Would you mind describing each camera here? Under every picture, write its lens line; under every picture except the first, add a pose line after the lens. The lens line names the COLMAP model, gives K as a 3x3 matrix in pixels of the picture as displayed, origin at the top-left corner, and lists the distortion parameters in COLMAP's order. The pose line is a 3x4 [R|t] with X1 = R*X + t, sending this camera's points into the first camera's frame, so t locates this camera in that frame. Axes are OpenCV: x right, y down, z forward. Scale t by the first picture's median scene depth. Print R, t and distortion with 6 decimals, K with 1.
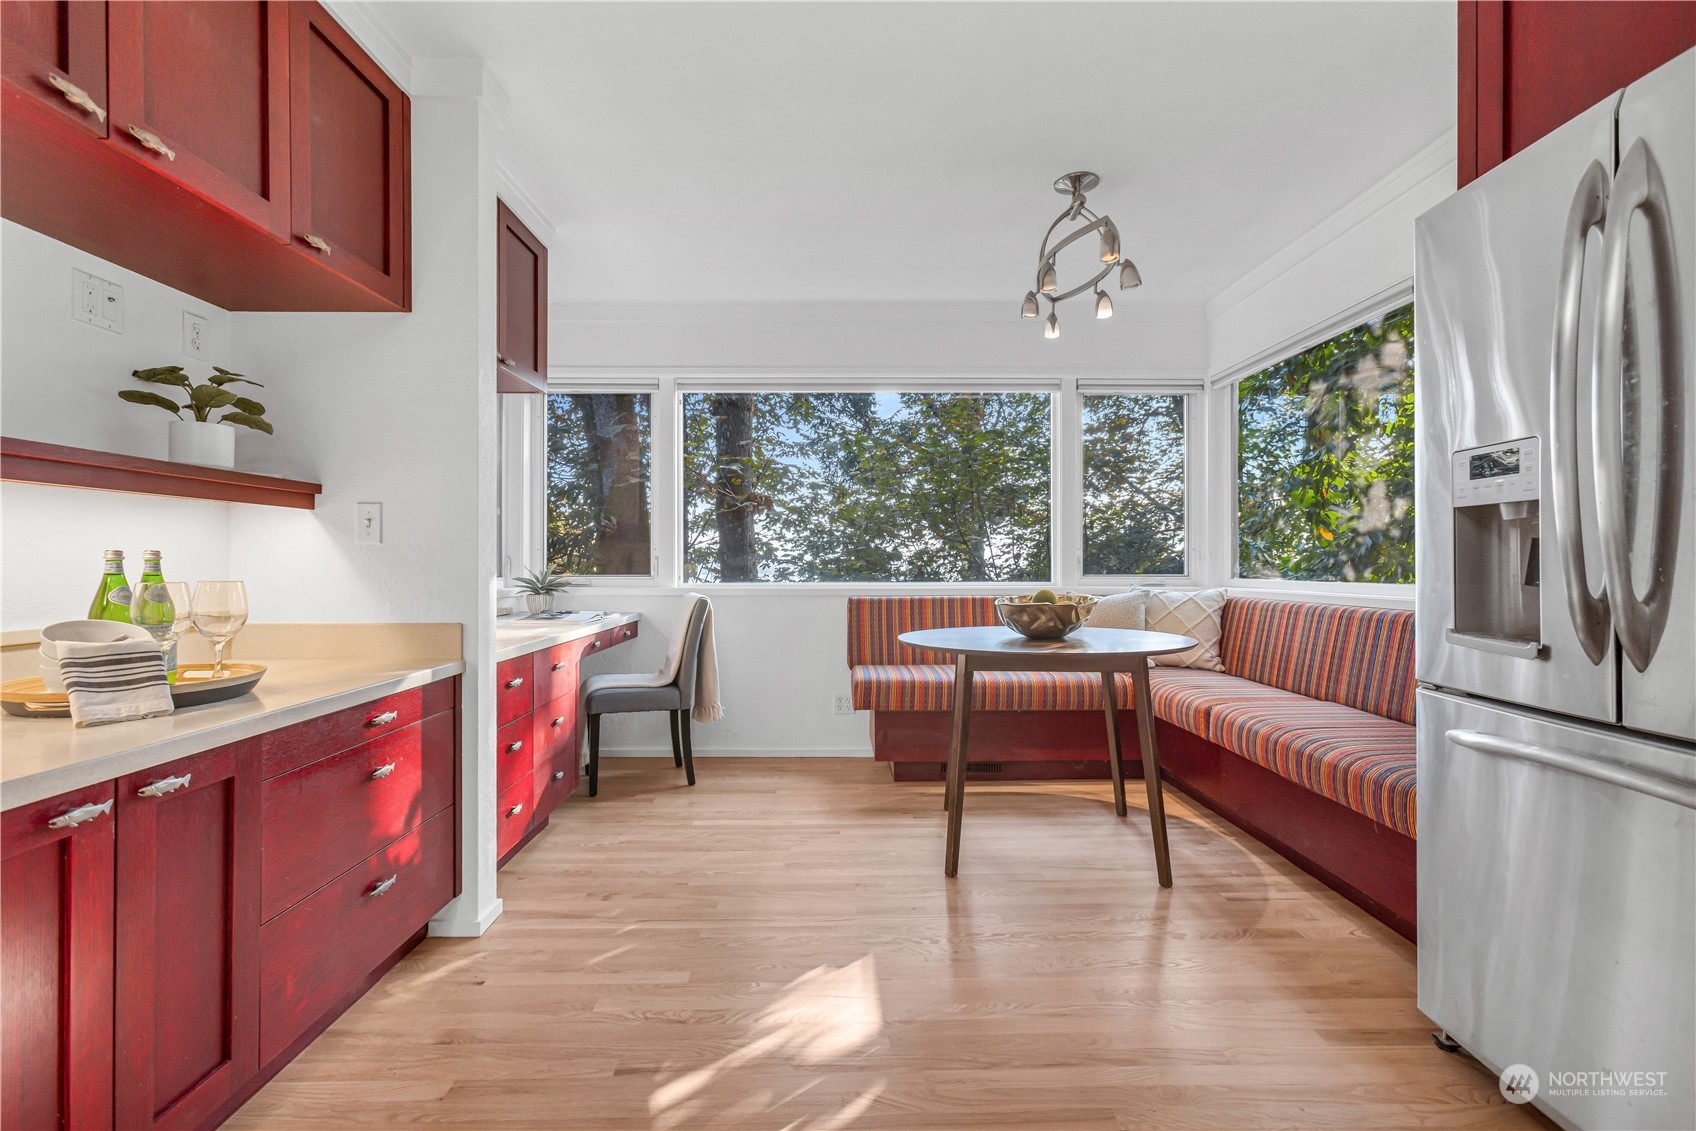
lens RADIAL K [[763.0, 0, 855.5], [0, 763.0, 562.0], [0, 0, 1]] dist [-0.012869, 0.008230]
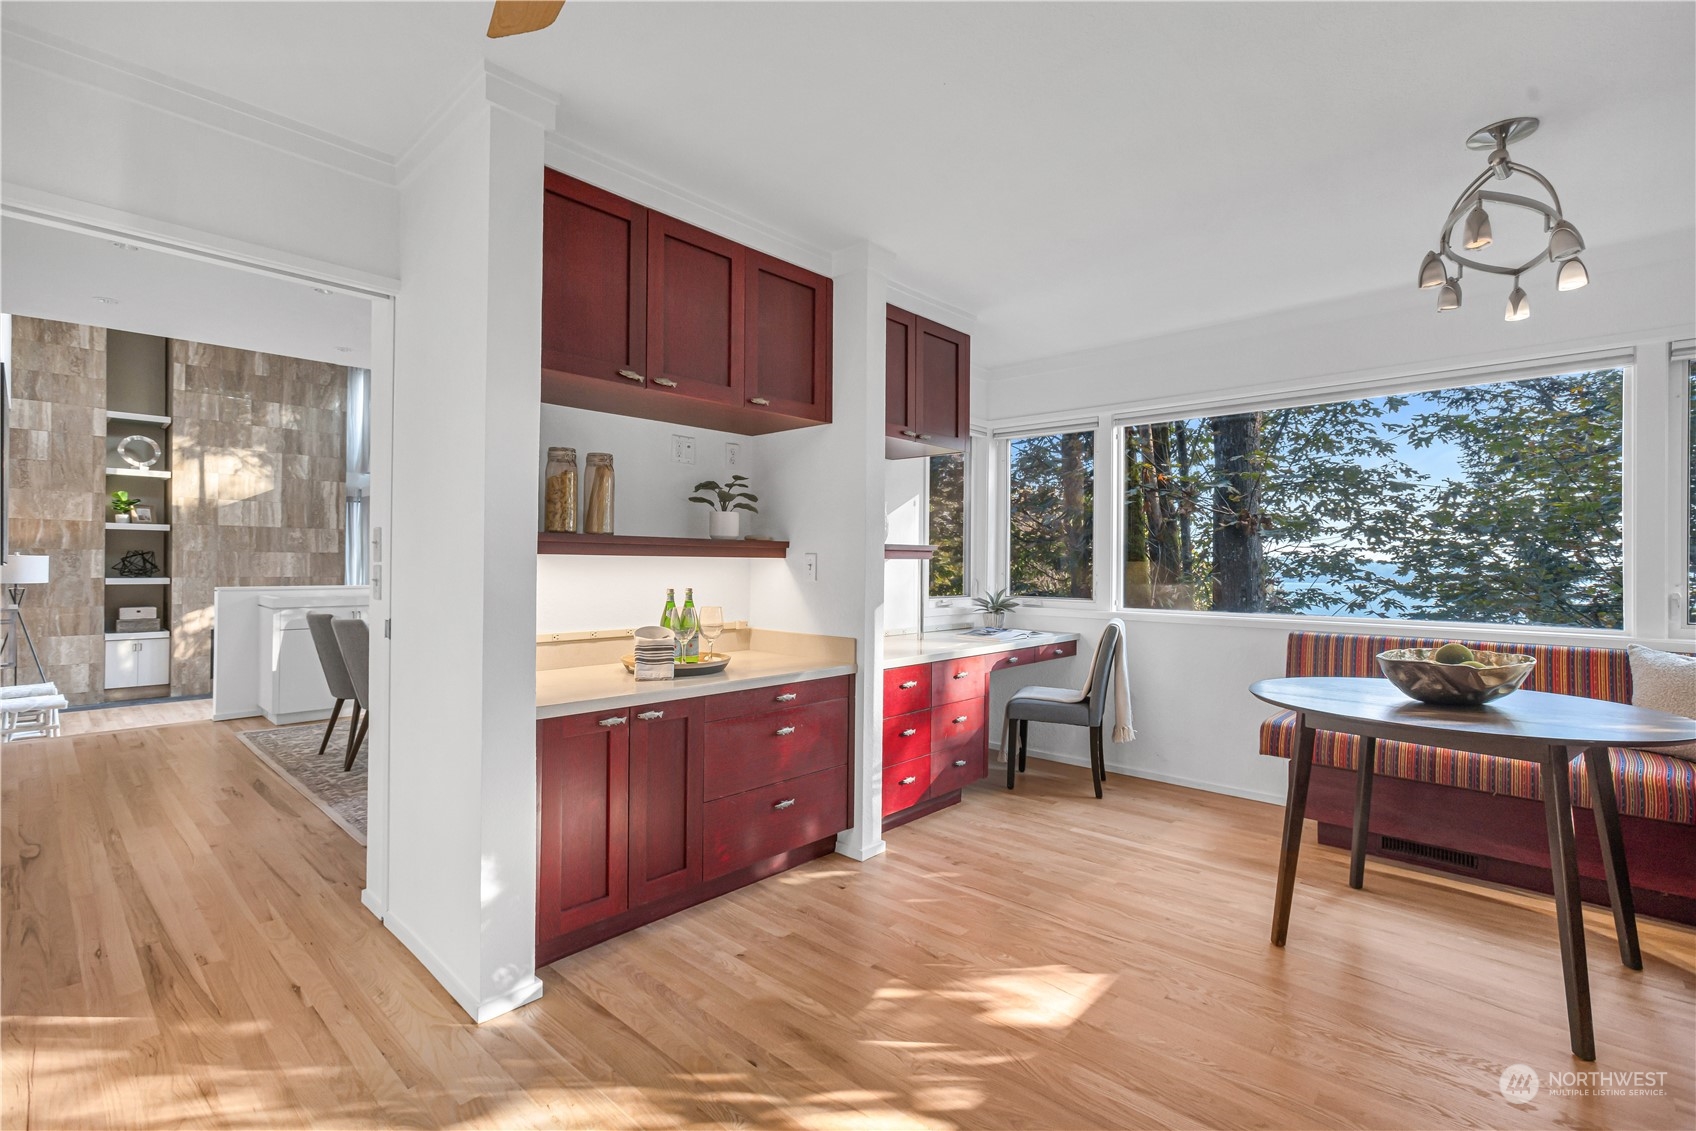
lens RADIAL K [[763.0, 0, 846.1], [0, 763.0, 559.6], [0, 0, 1]] dist [-0.012869, 0.008230]
pose [[0.727632, 0.002350, -0.685963, 0.399265], [-0.010606, 0.999913, -0.007825, -0.048648], [0.685885, 0.012969, 0.727594, -0.047851]]
